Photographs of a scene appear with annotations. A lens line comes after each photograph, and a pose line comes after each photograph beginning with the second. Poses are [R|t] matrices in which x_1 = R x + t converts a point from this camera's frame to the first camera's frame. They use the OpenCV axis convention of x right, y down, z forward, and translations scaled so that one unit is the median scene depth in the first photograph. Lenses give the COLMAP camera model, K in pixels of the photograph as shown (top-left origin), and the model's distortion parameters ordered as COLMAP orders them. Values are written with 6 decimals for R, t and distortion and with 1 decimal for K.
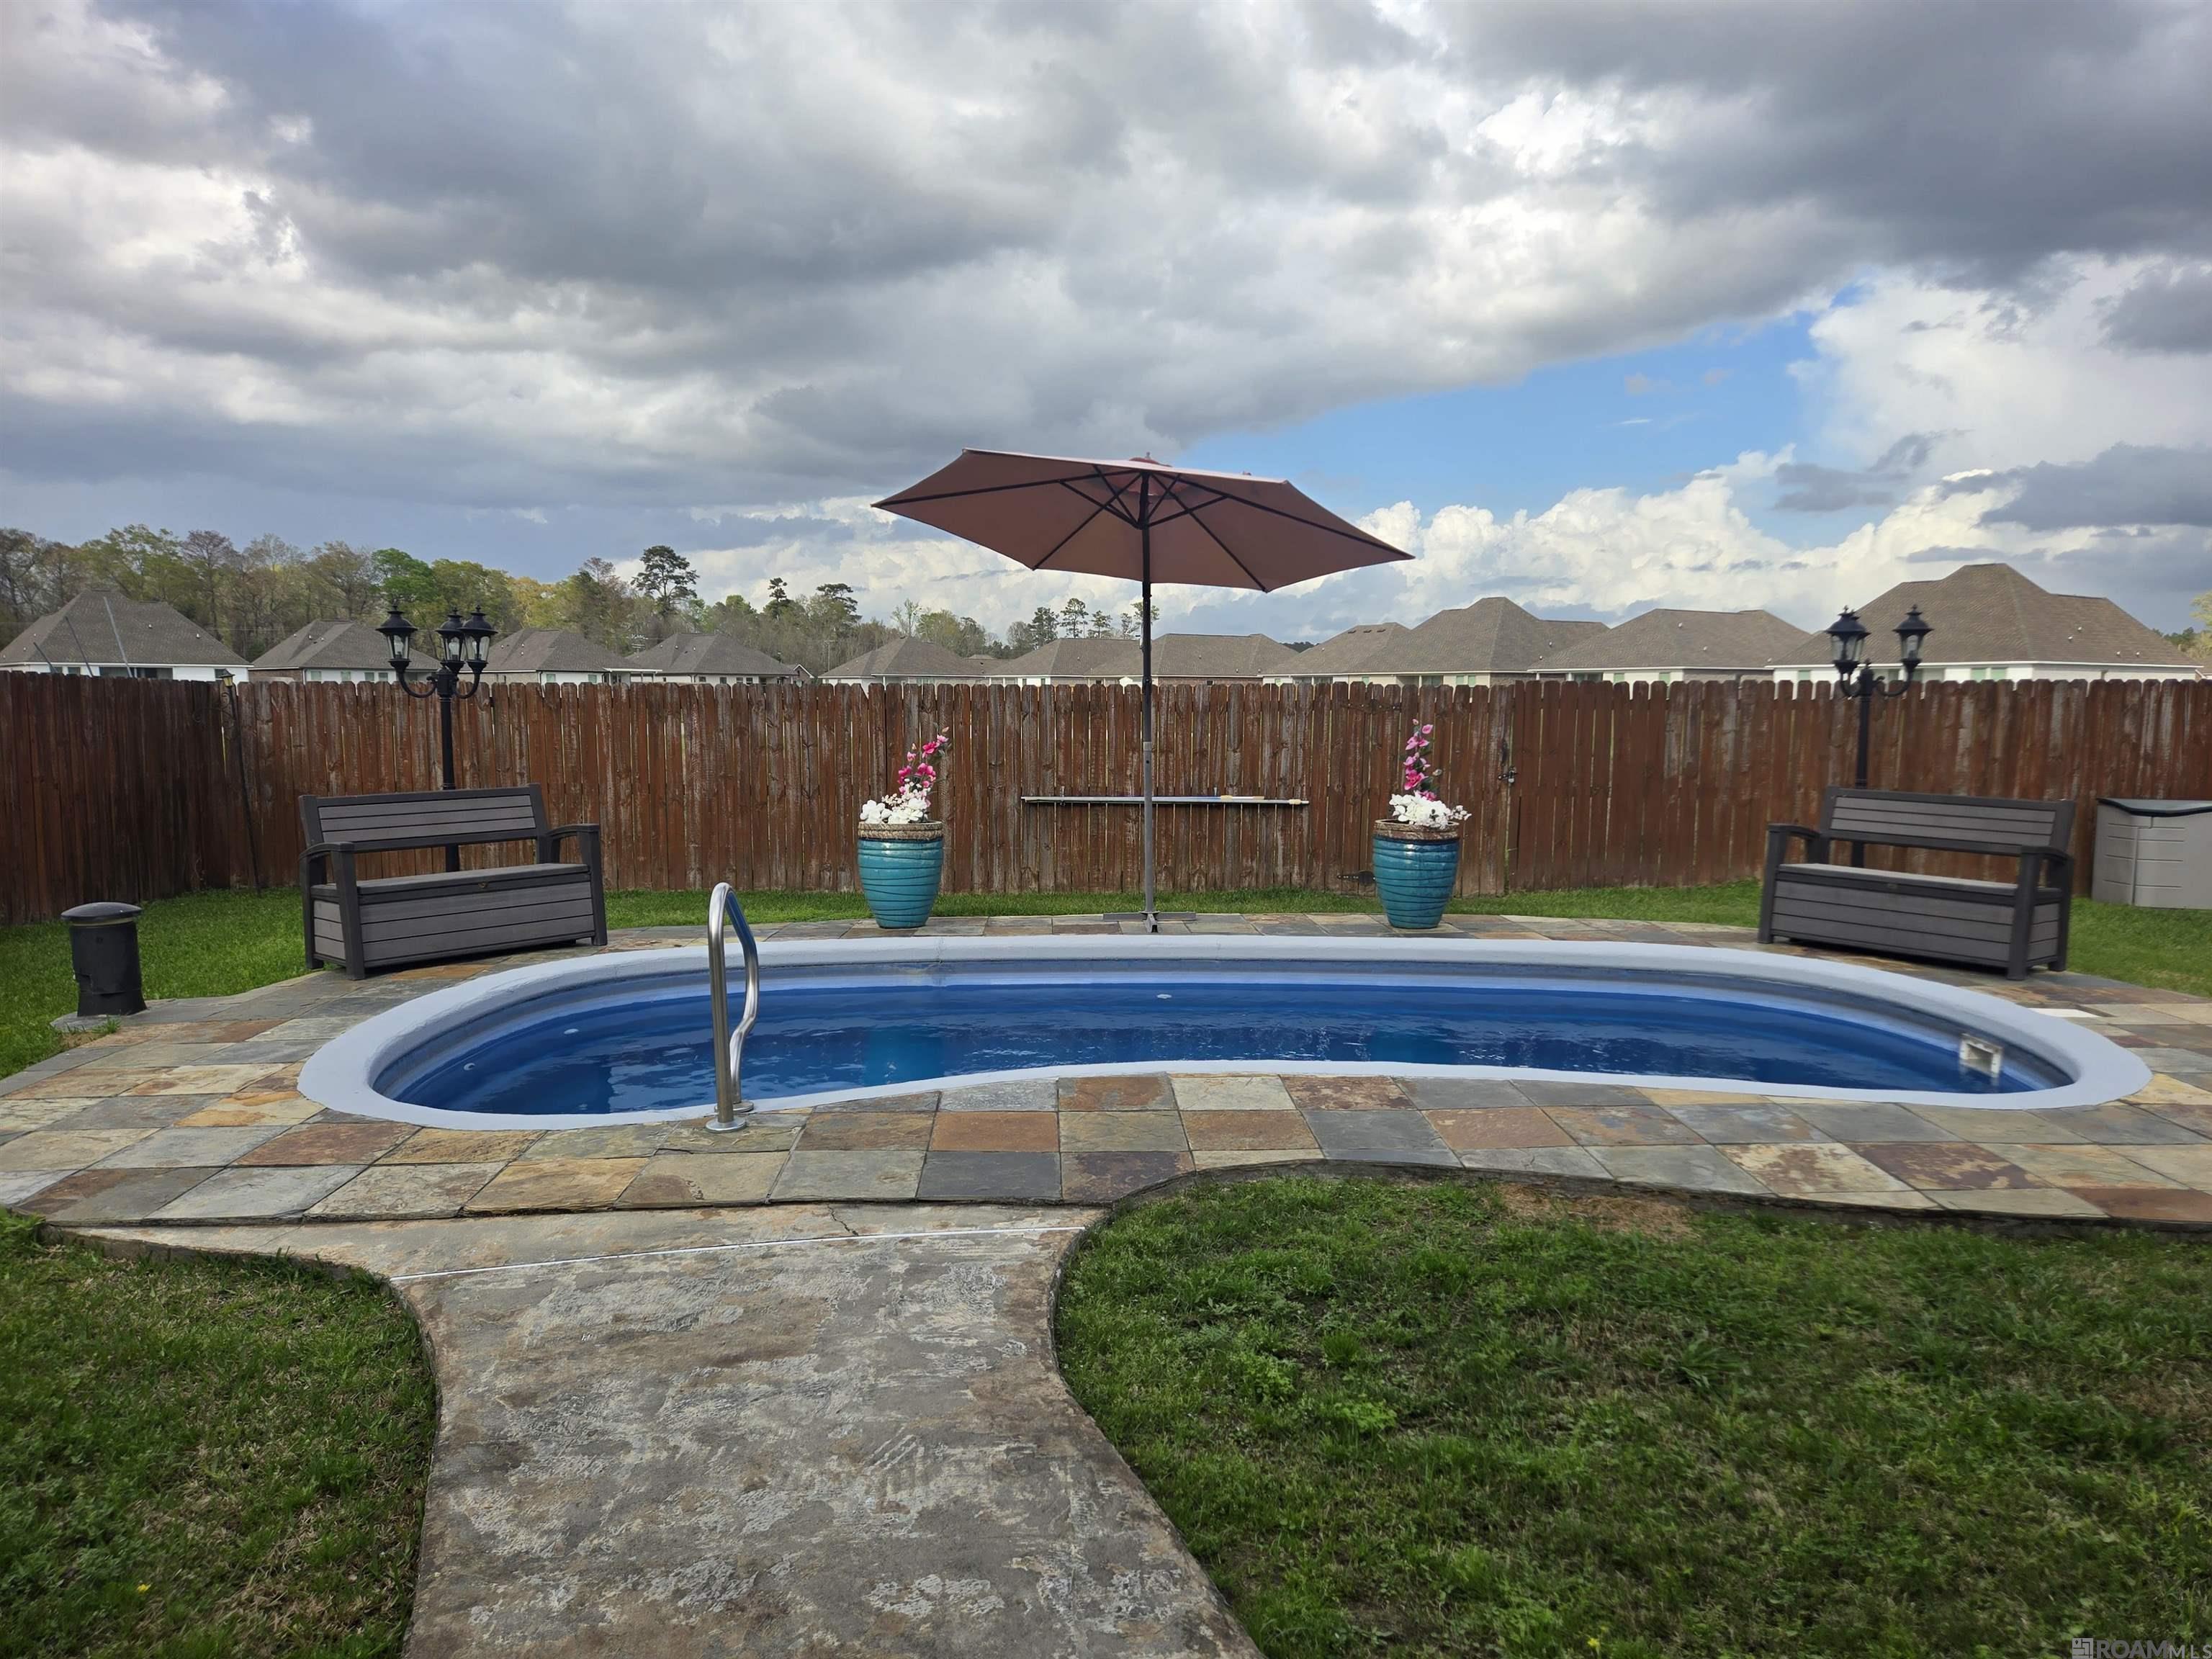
lens RADIAL K [[1485.1, 0, 1124.1], [0, 1485.1, 846.3], [0, 0, 1]] dist [0.045770, -0.024253]
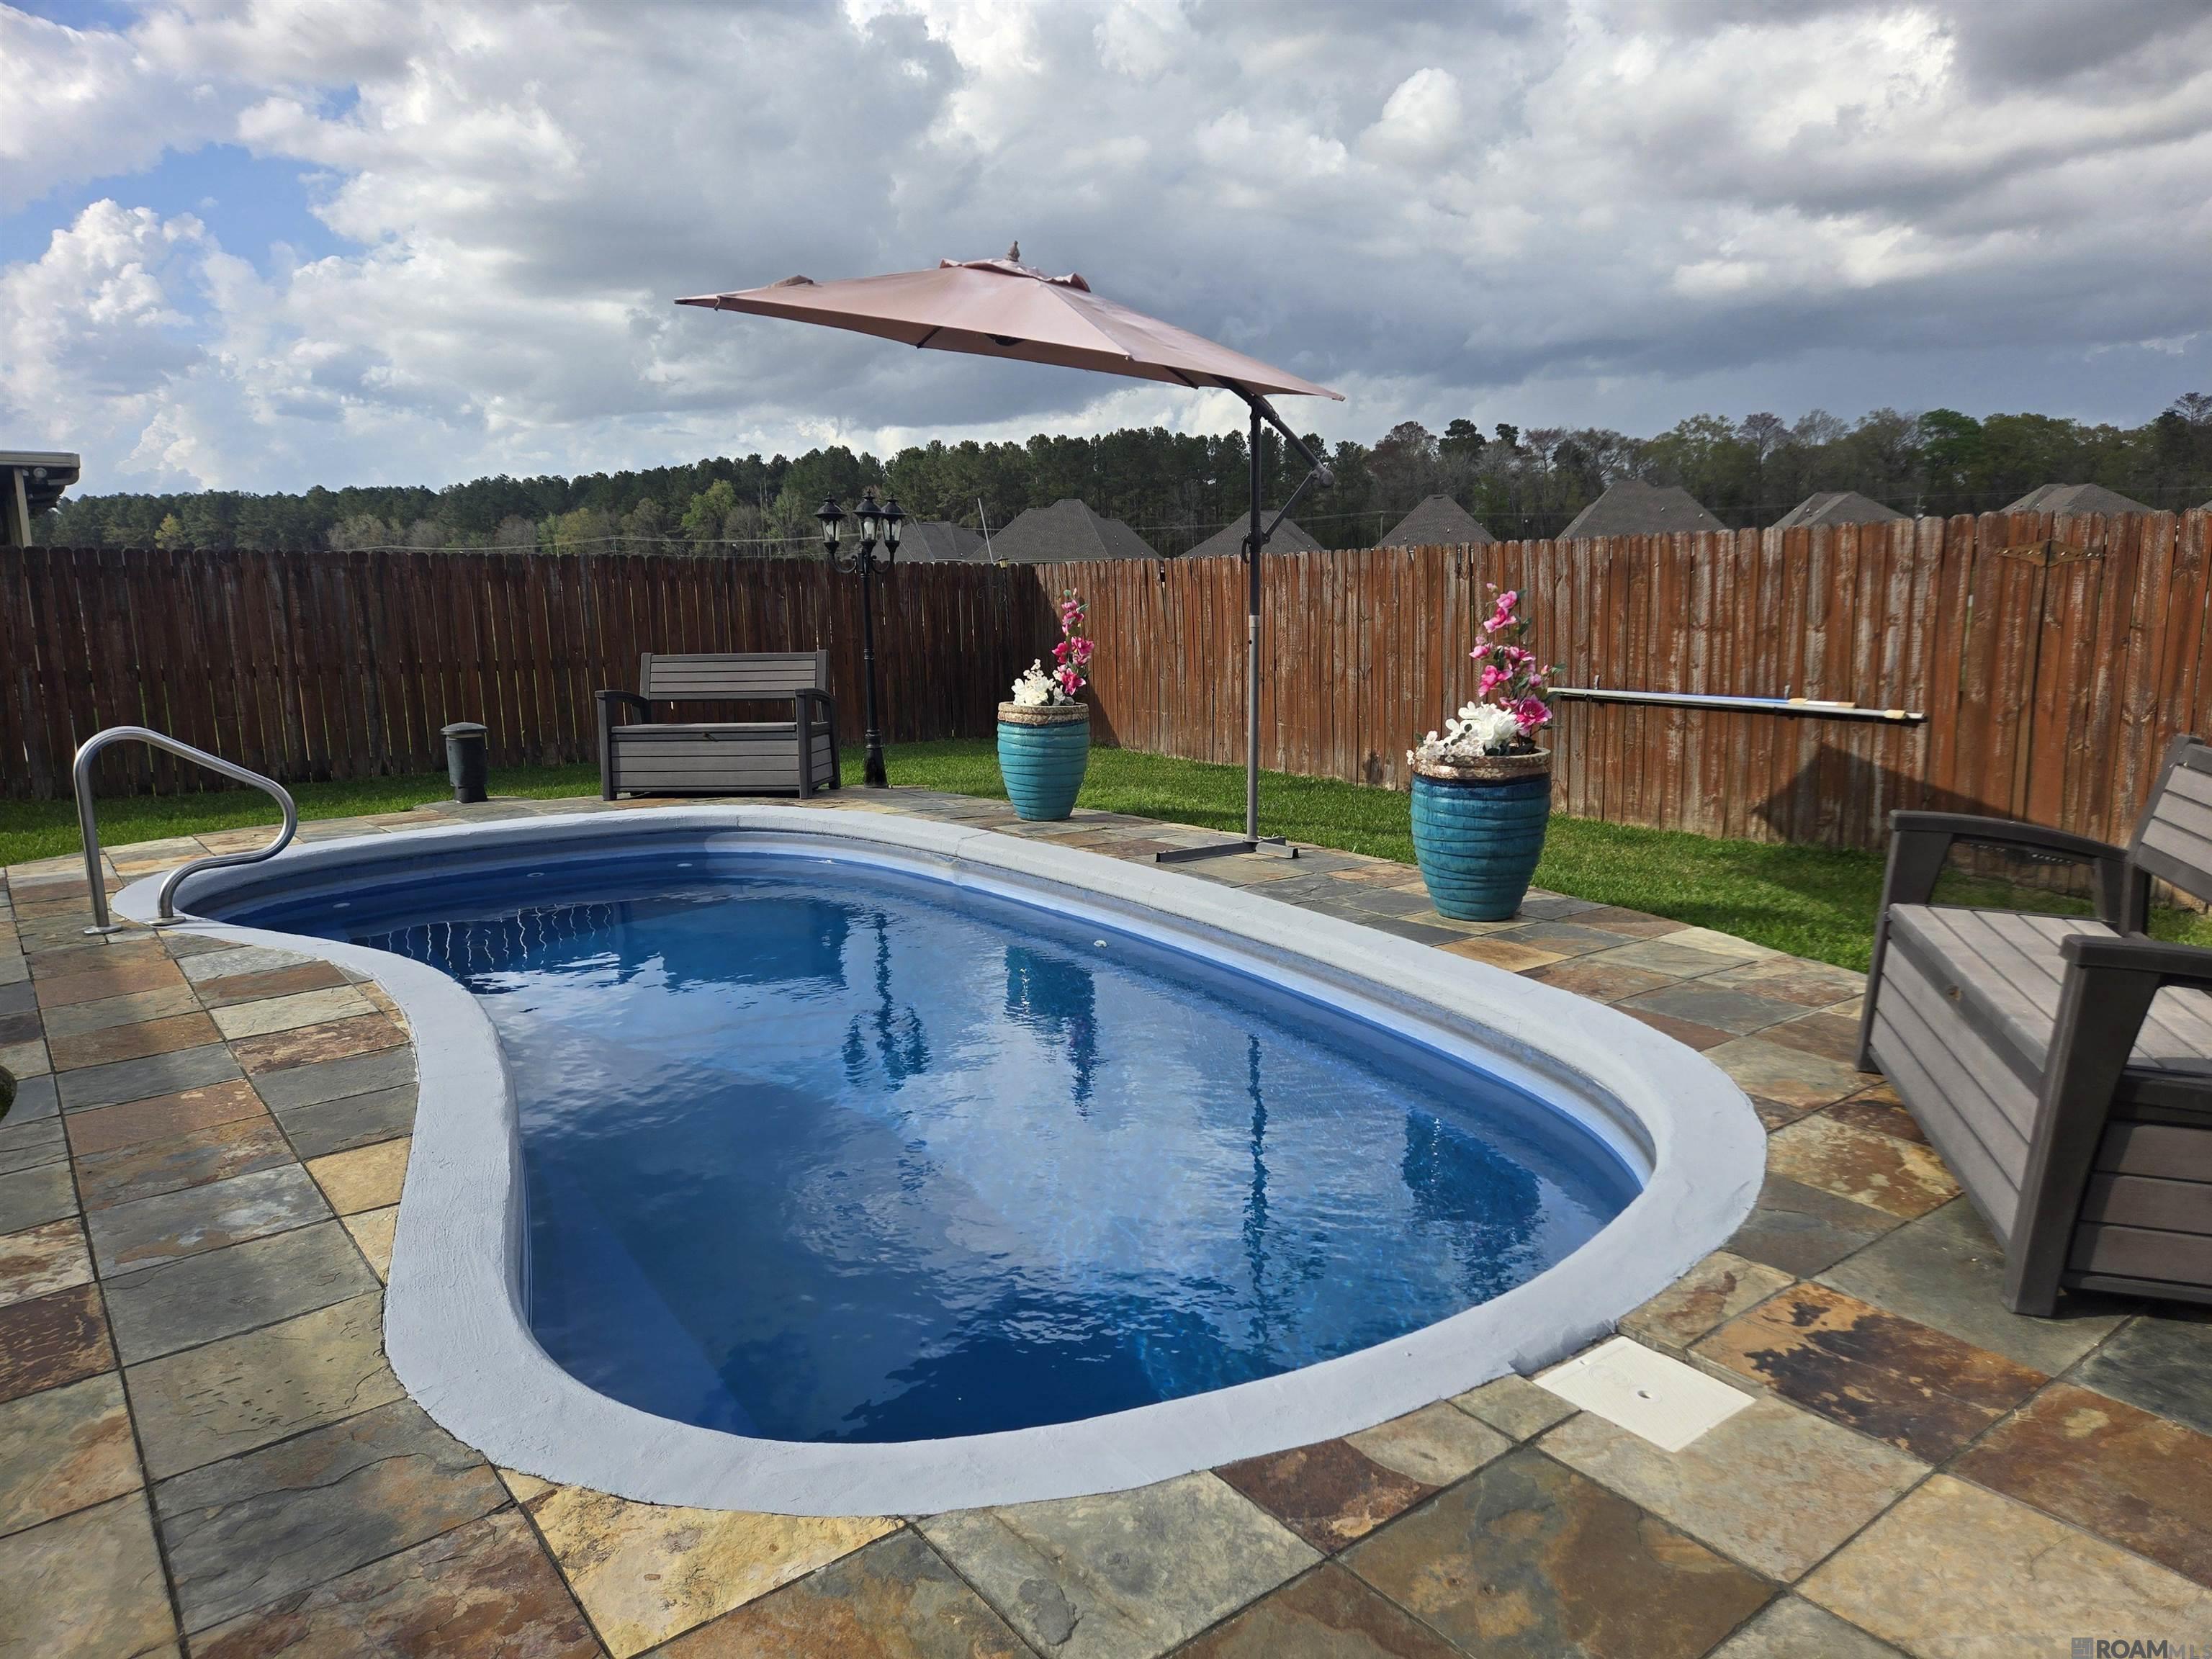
lens RADIAL K [[1485.1, 0, 1113.7], [0, 1485.1, 833.1], [0, 0, 1]] dist [0.045770, -0.024253]
pose [[0.558123, 0.125434, -0.820223, 0.445098], [-0.063647, 0.992067, 0.108404, -0.027567], [0.827314, -0.008298, 0.561679, 0.378175]]
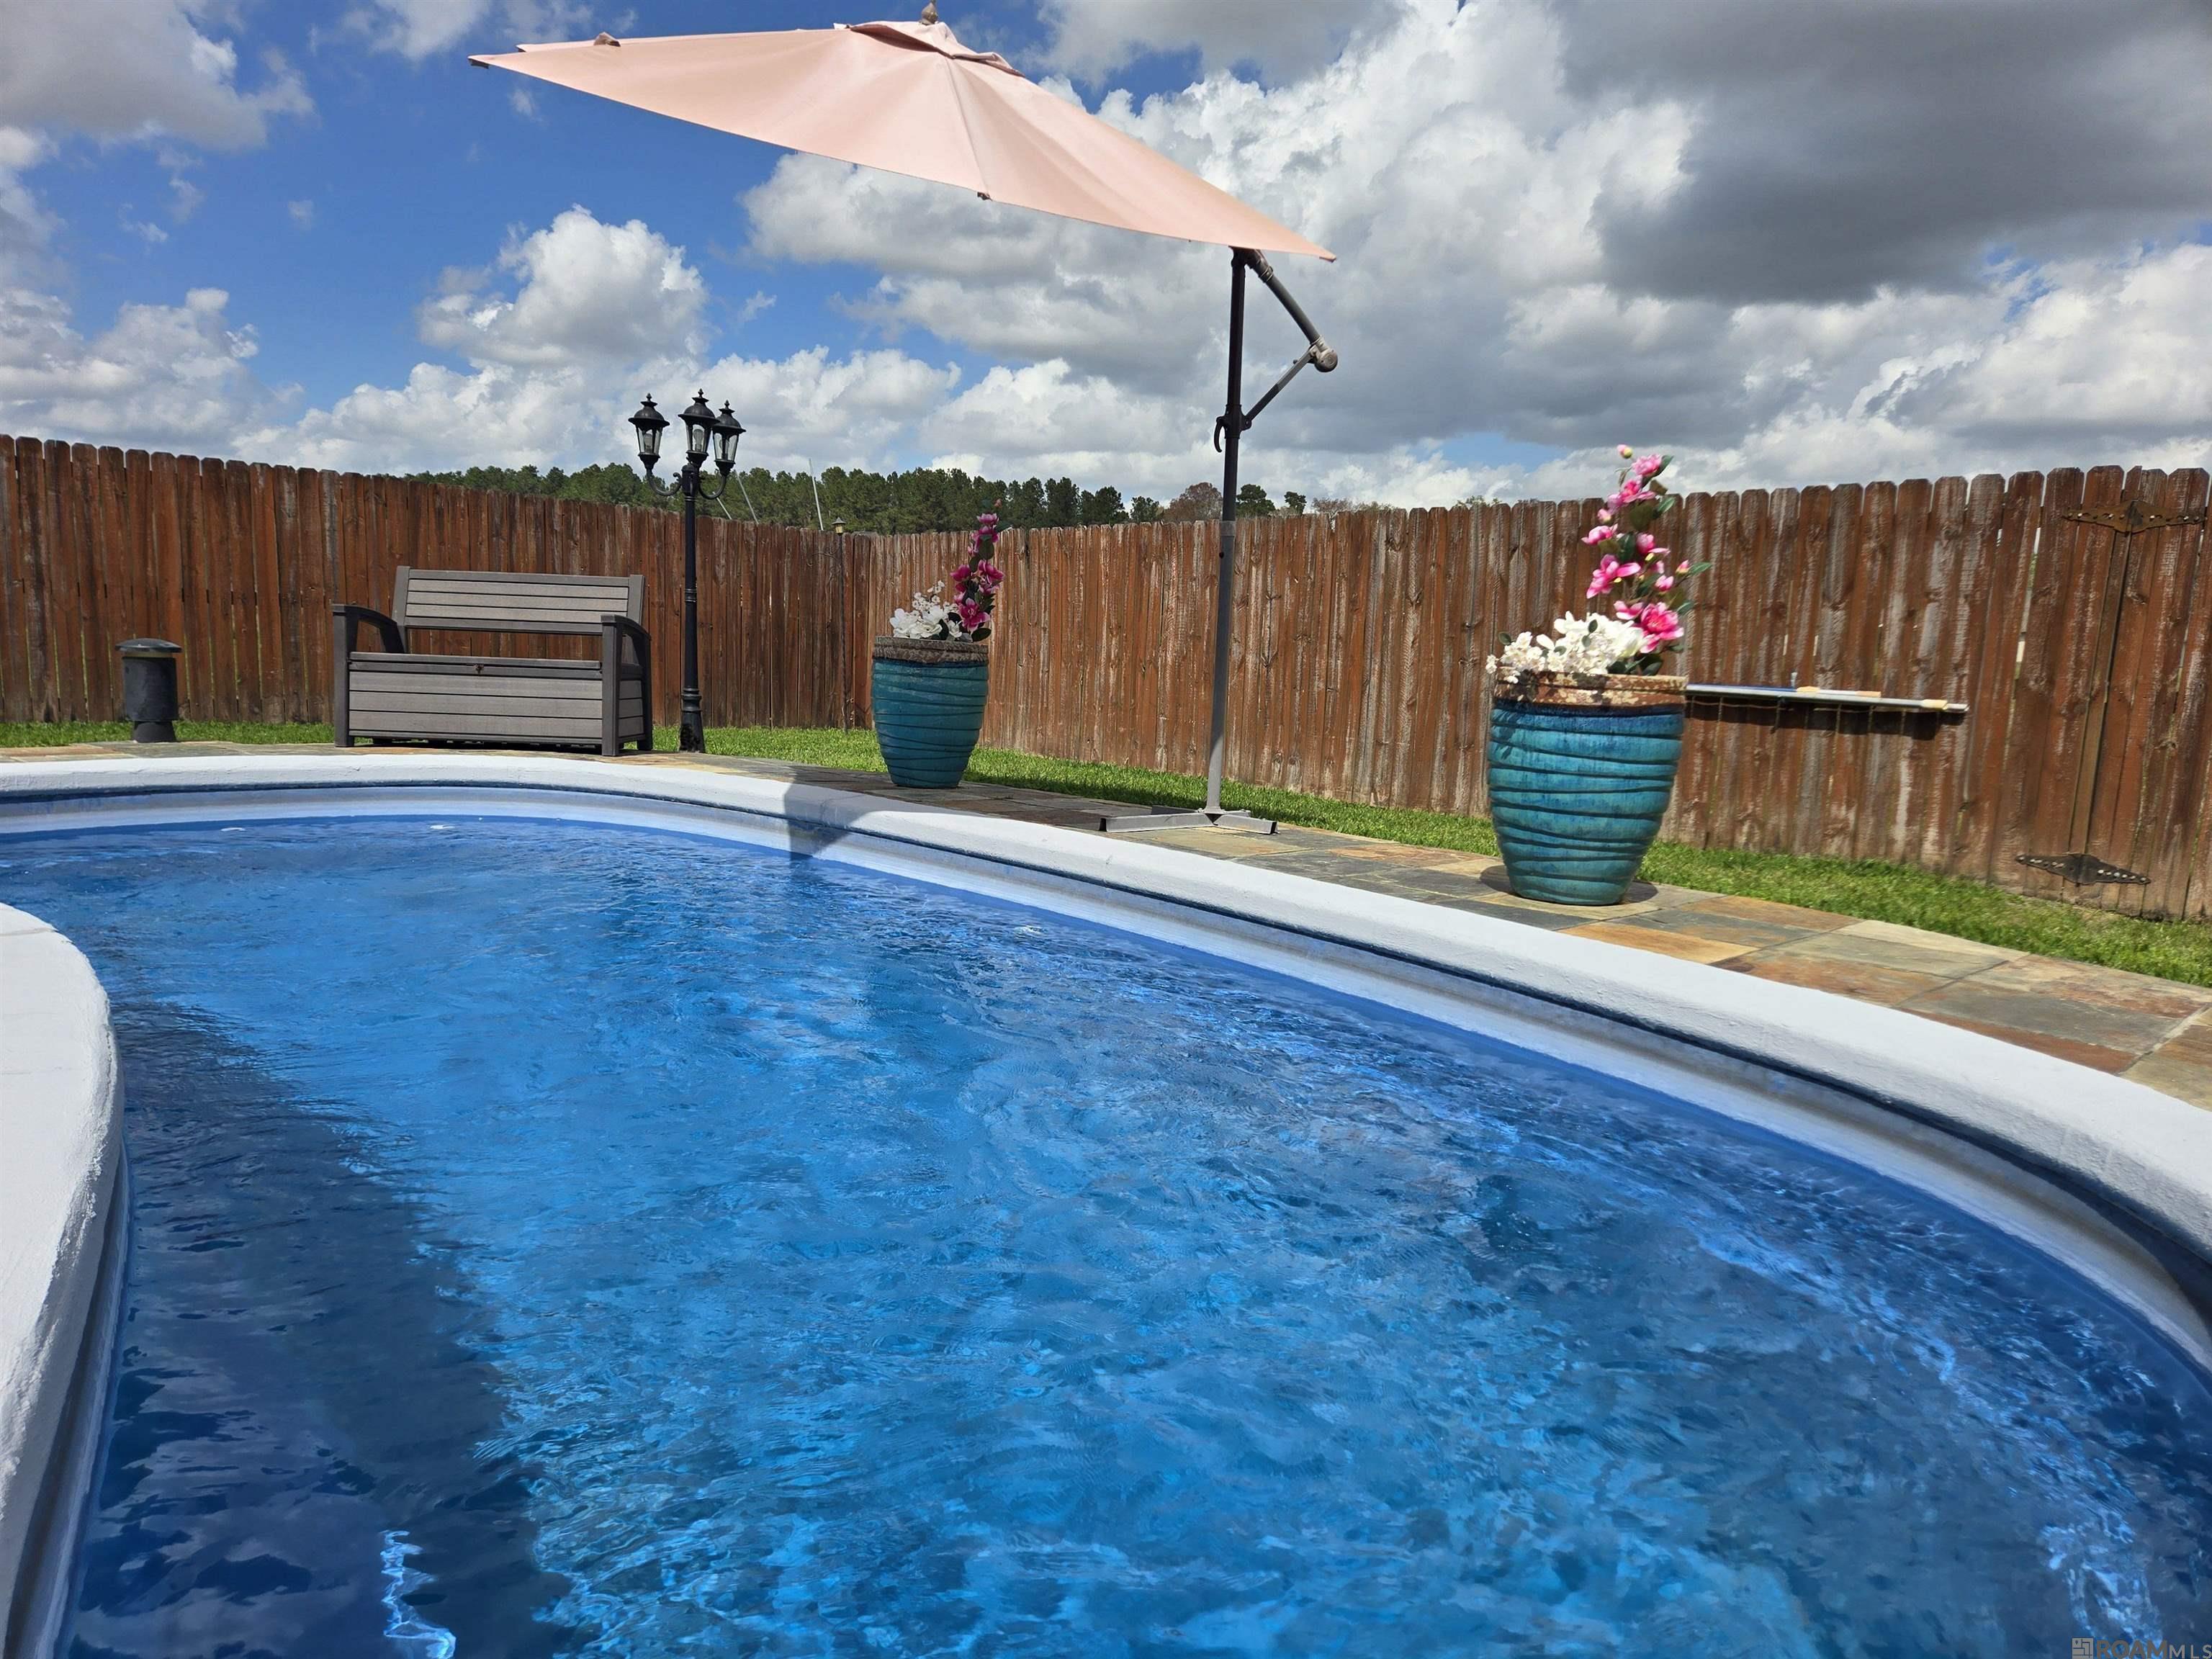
lens RADIAL K [[1485.1, 0, 1092.6], [0, 1485.1, 849.6], [0, 0, 1]] dist [0.045770, -0.024253]
pose [[0.658208, 0.131568, -0.741251, 0.317044], [-0.113464, 0.990700, 0.075091, 0.014729], [0.744237, 0.034680, 0.667015, 0.418388]]
